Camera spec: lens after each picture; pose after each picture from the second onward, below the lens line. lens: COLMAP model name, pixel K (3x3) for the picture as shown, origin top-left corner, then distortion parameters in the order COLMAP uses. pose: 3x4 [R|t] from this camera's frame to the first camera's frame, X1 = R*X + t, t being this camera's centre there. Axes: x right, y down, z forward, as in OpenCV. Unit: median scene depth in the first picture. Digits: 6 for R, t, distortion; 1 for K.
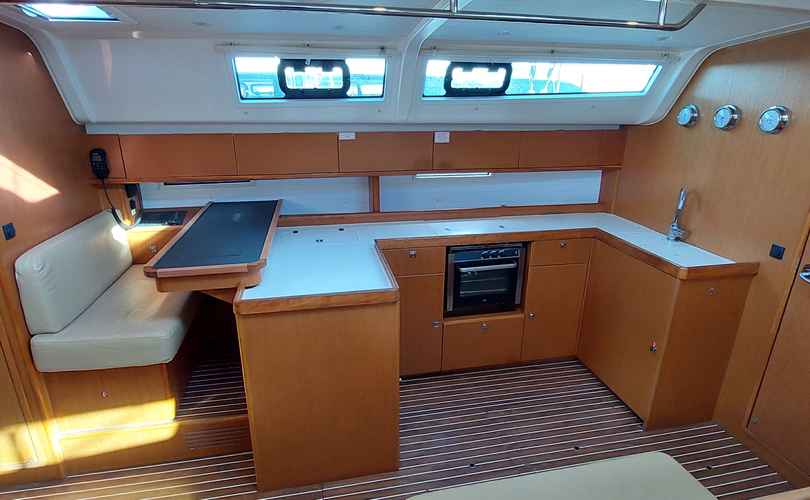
lens RADIAL K [[440.3, 0, 408.4], [0, 440.3, 252.7], [0, 0, 1]] dist [-0.006144, -0.000339]
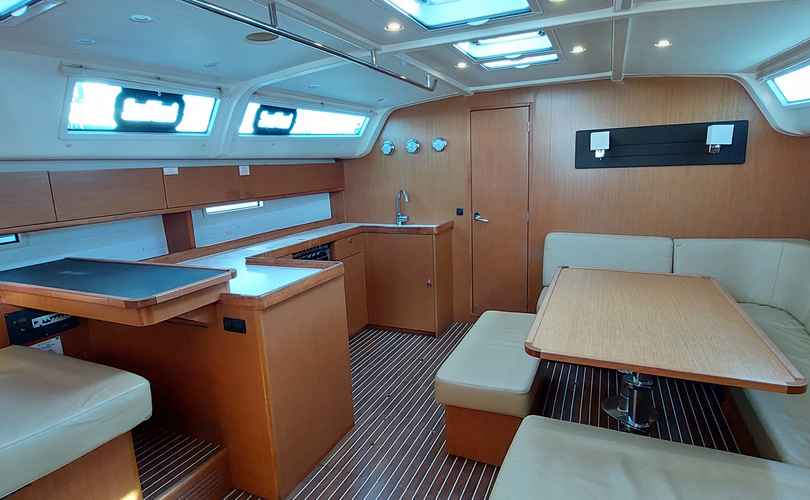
lens RADIAL K [[440.3, 0, 408.4], [0, 440.3, 252.7], [0, 0, 1]] dist [-0.006144, -0.000339]
pose [[0.587997, -0.190246, 0.786172, -0.672634], [0.310727, 0.950496, -0.002390, 0.083844], [-0.746799, 0.245691, 0.618003, 0.031696]]
